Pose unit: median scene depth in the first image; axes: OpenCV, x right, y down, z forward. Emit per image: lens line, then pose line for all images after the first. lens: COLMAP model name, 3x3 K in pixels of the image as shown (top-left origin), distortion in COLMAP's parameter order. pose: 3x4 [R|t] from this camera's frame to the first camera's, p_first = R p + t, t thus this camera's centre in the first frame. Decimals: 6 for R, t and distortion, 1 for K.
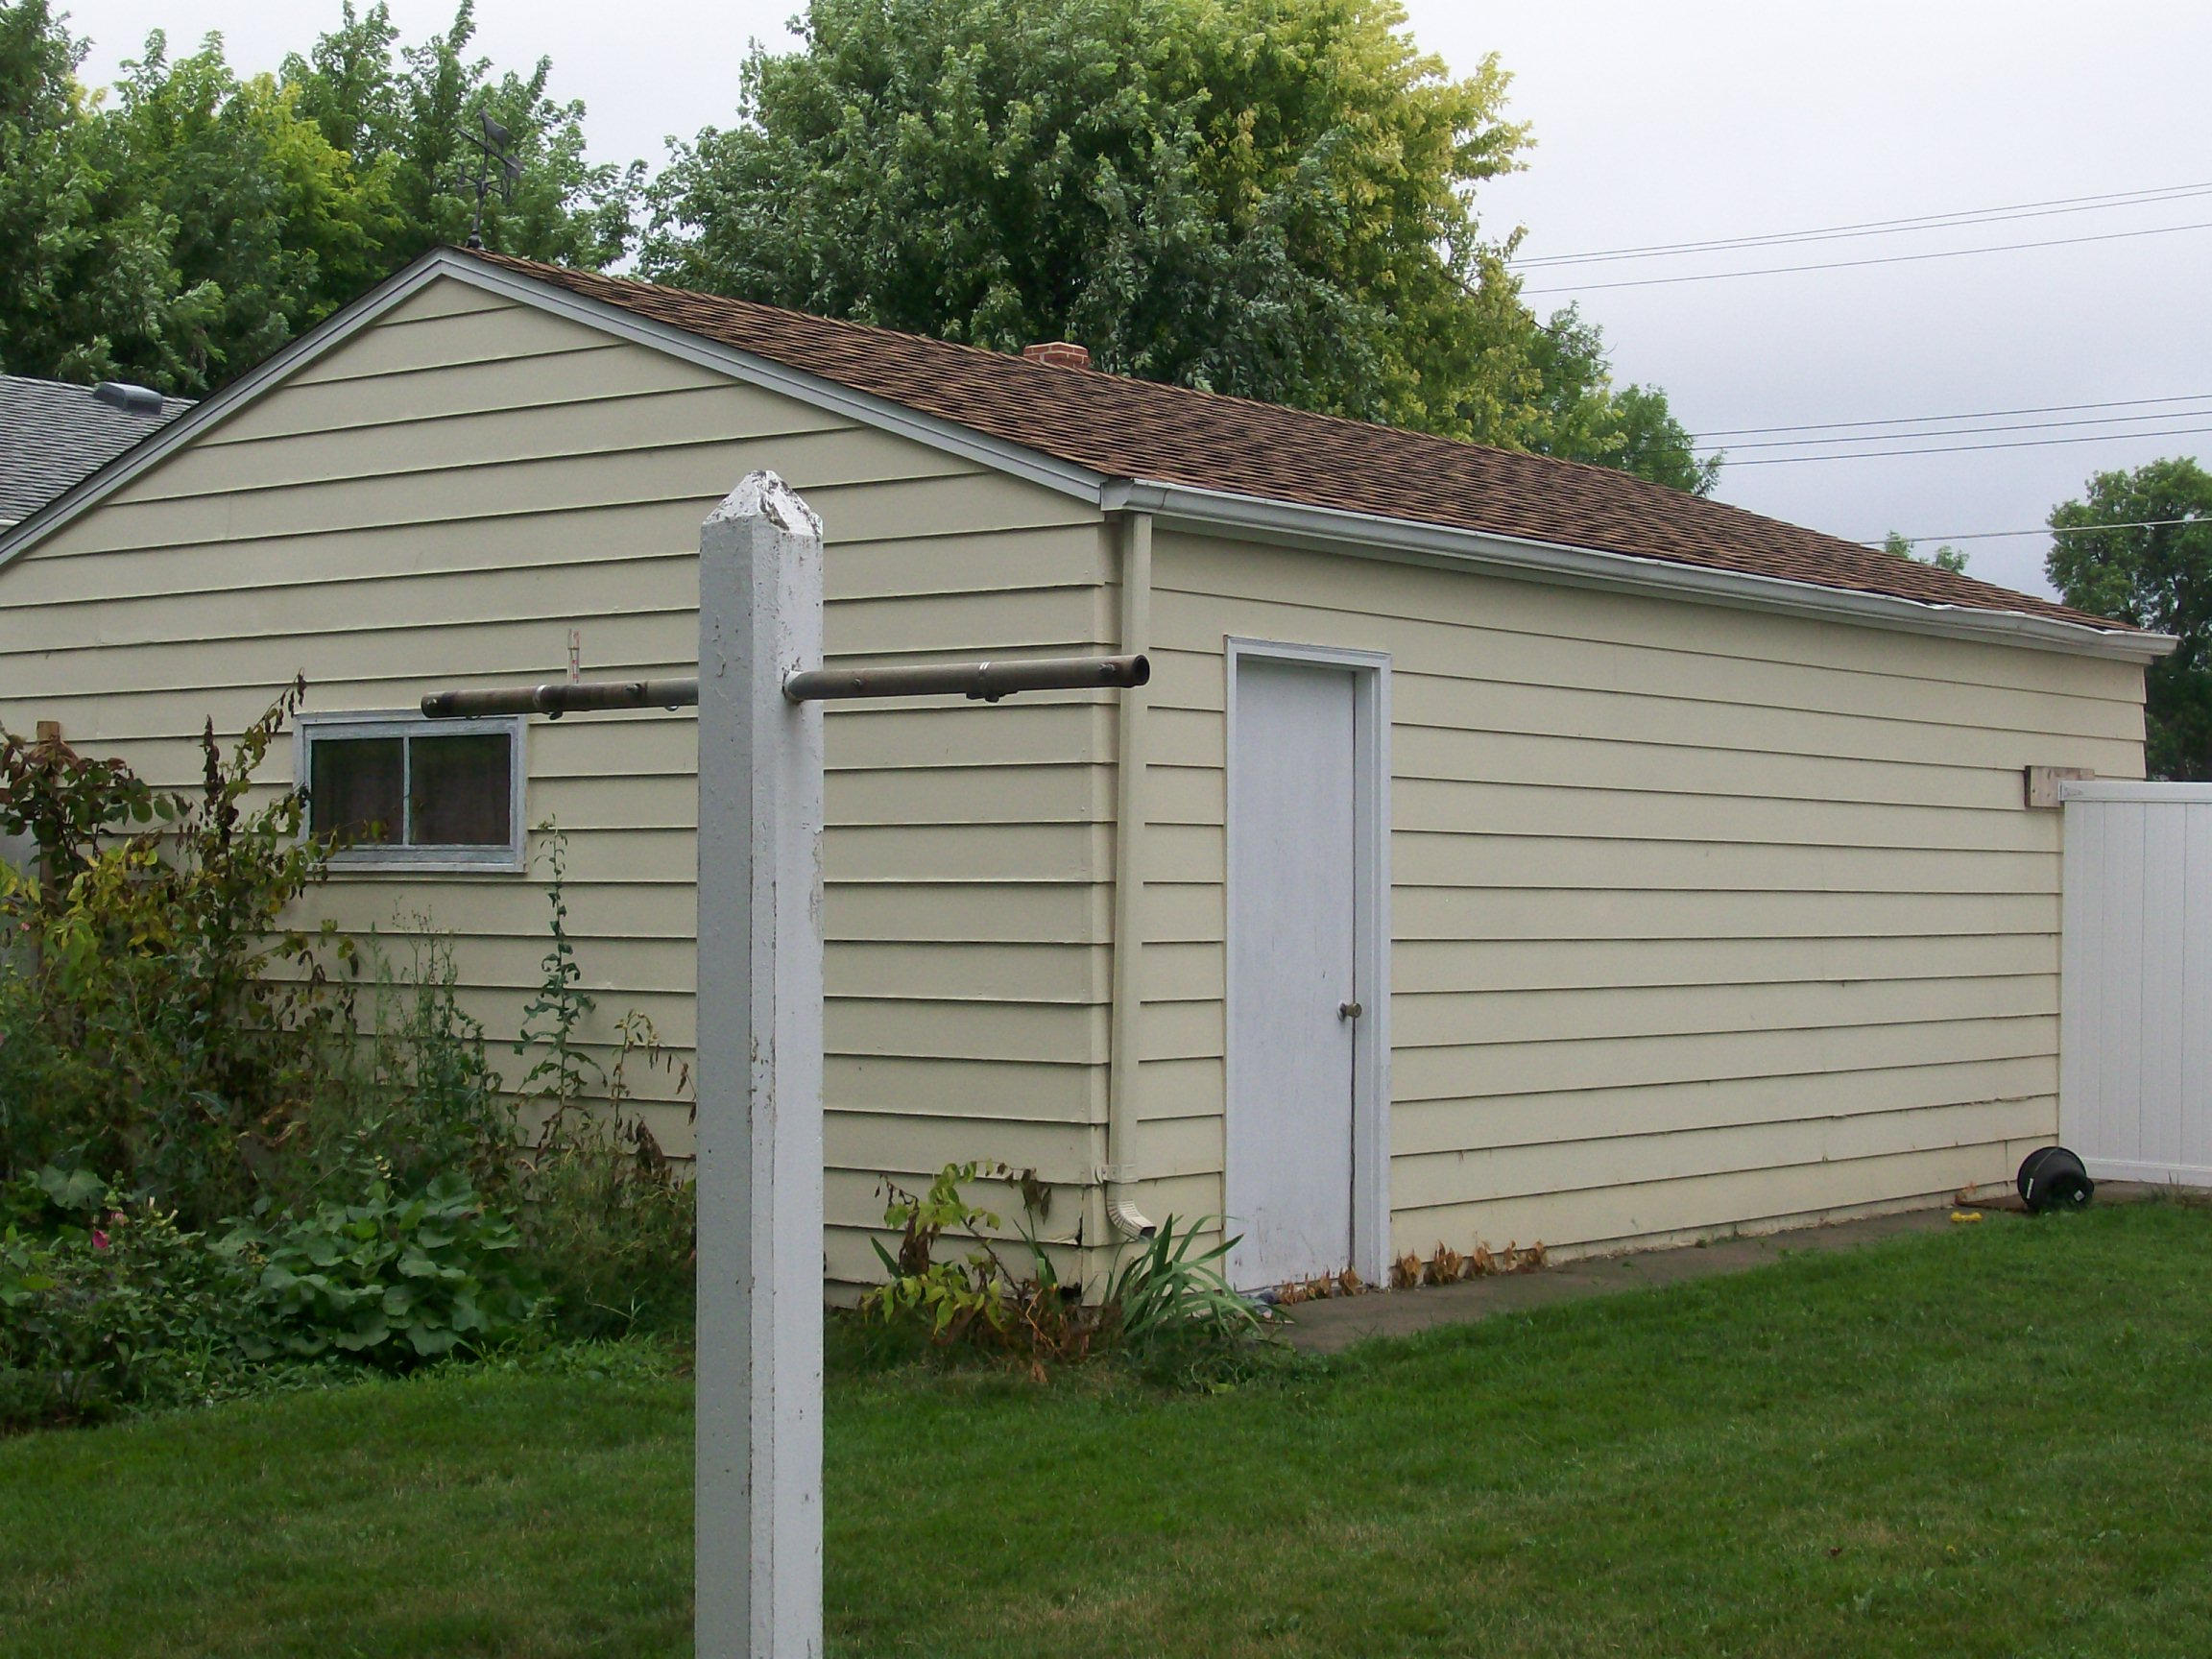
lens RADIAL K [[3677.7, 0, 1106.0], [0, 3677.7, 829.5], [0, 0, 1]] dist [-0.049676, -0.246199]
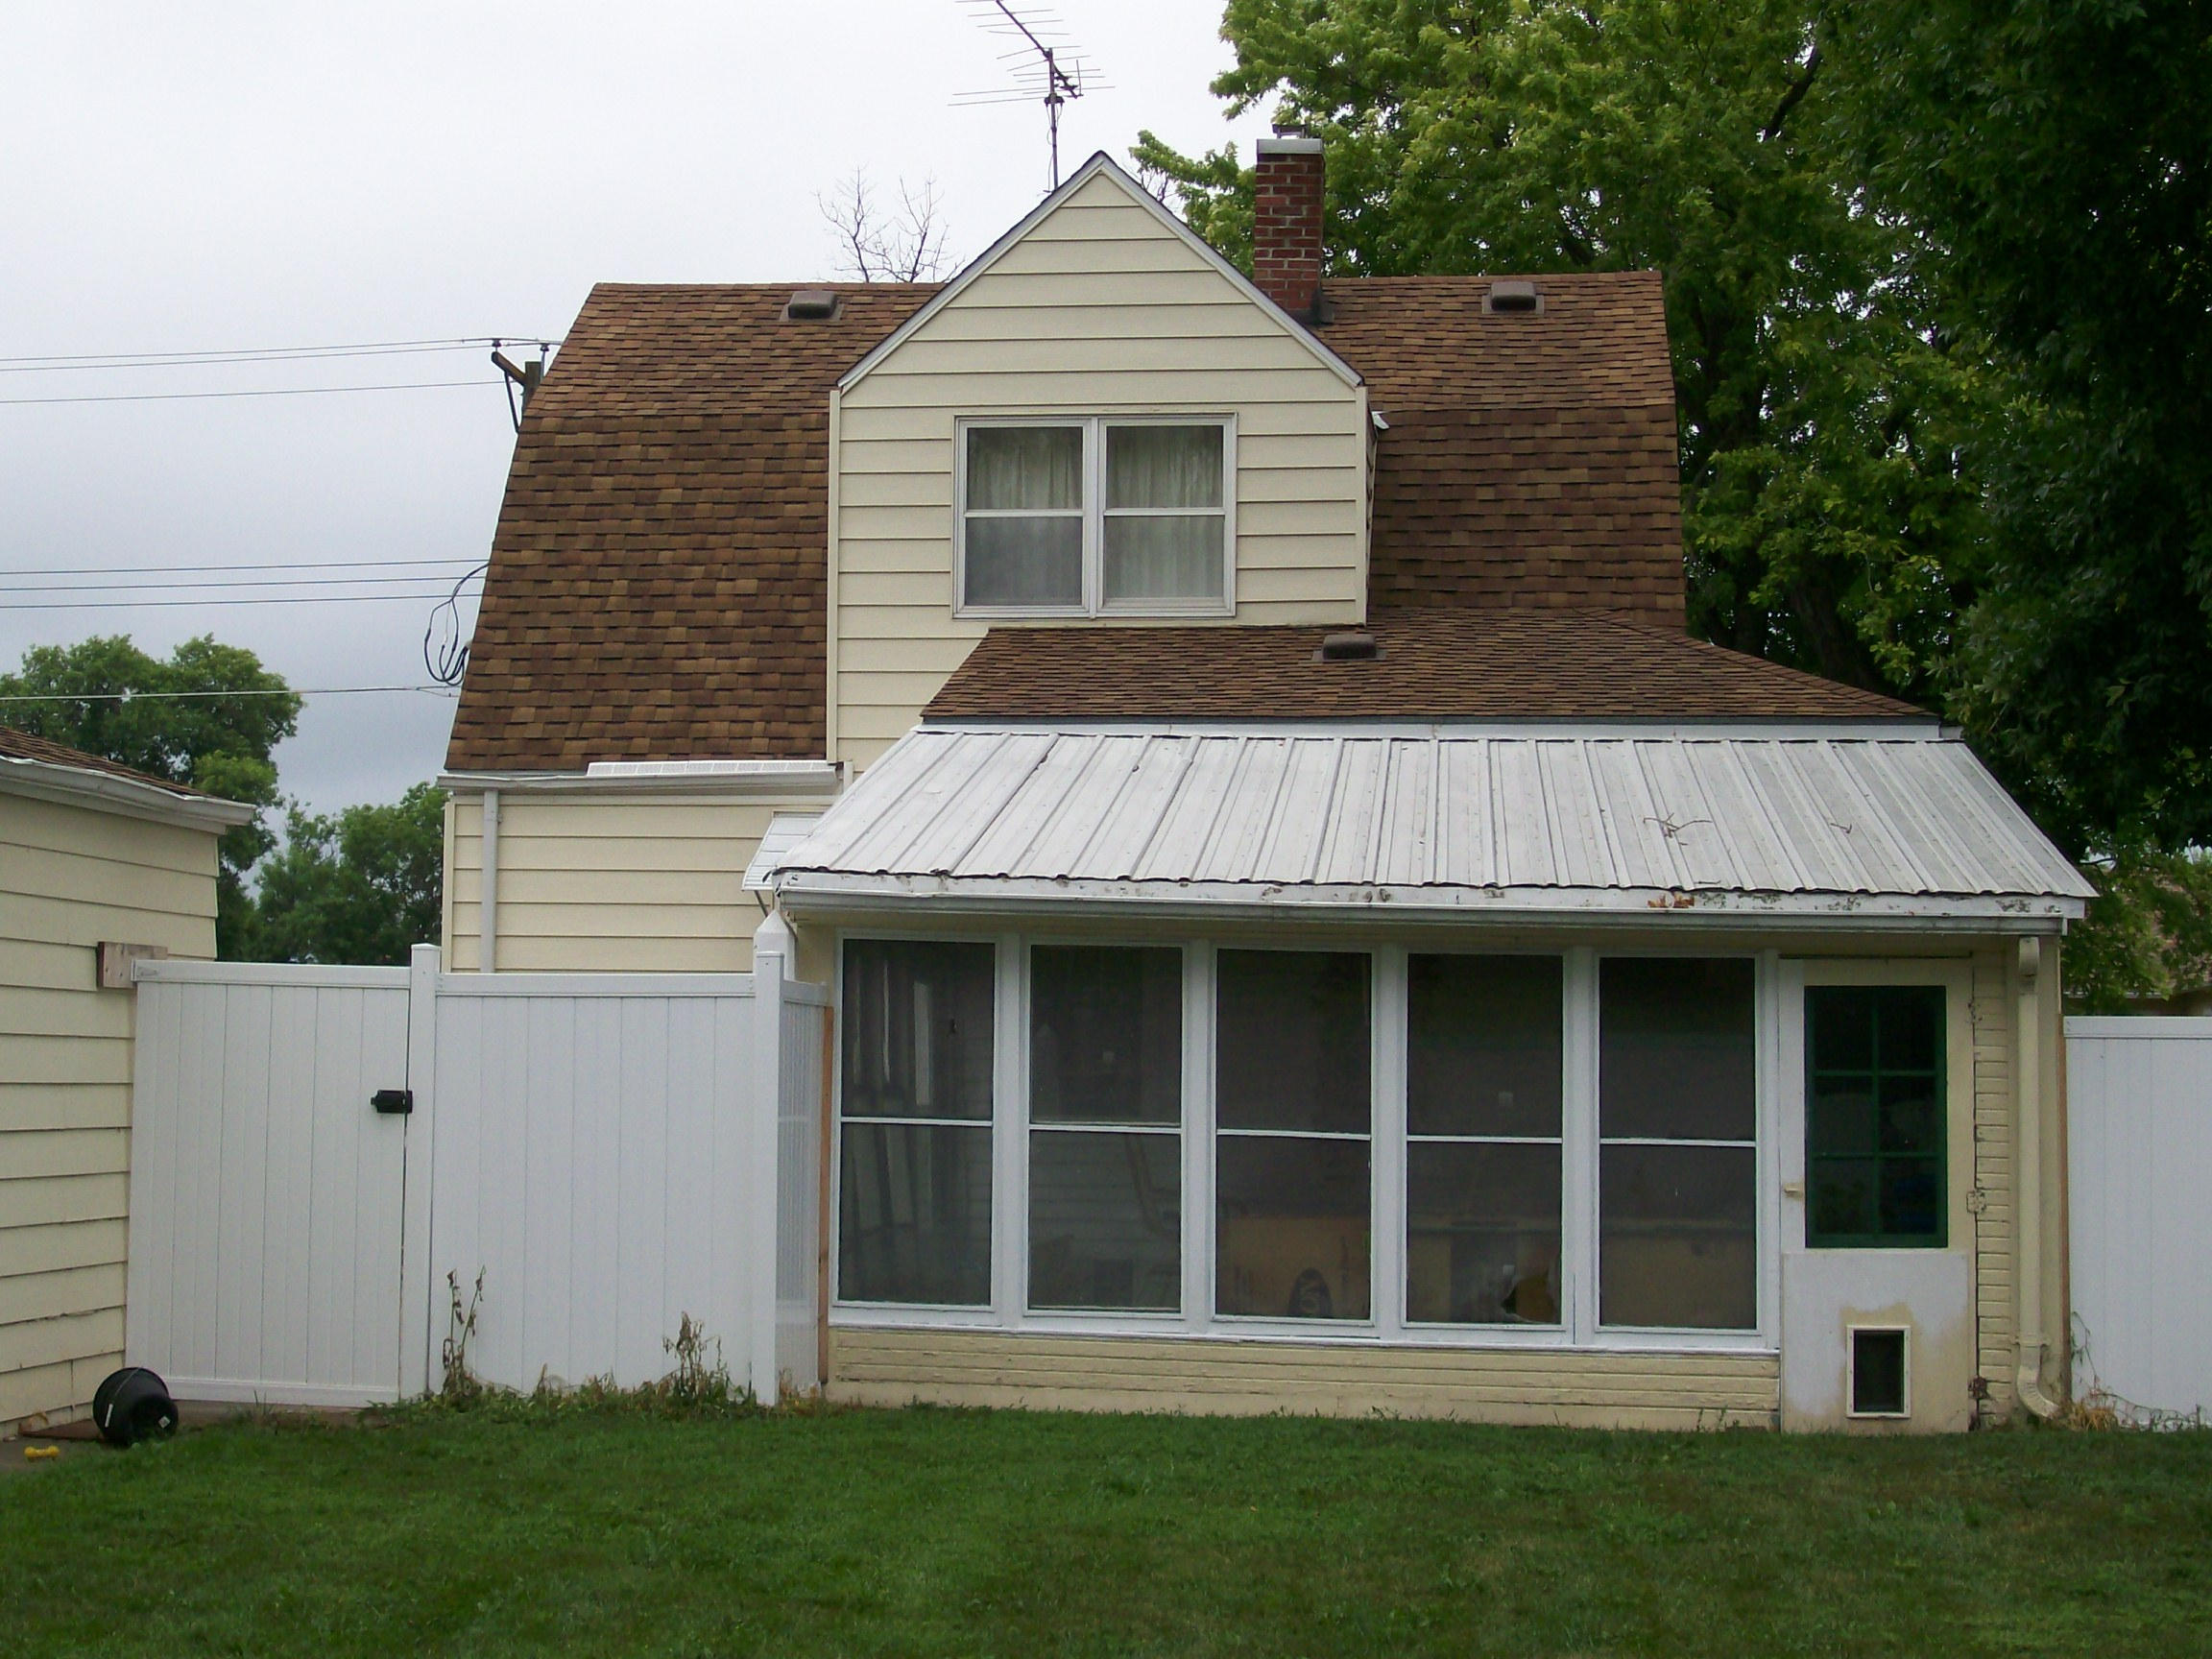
lens RADIAL K [[3677.7, 0, 1106.0], [0, 3677.7, 829.5], [0, 0, 1]] dist [-0.049676, -0.246199]
pose [[0.849029, 0.032761, 0.527330, -0.013867], [-0.006855, 0.998675, -0.051007, -0.000812], [-0.528302, 0.039692, 0.848128, 0.102628]]
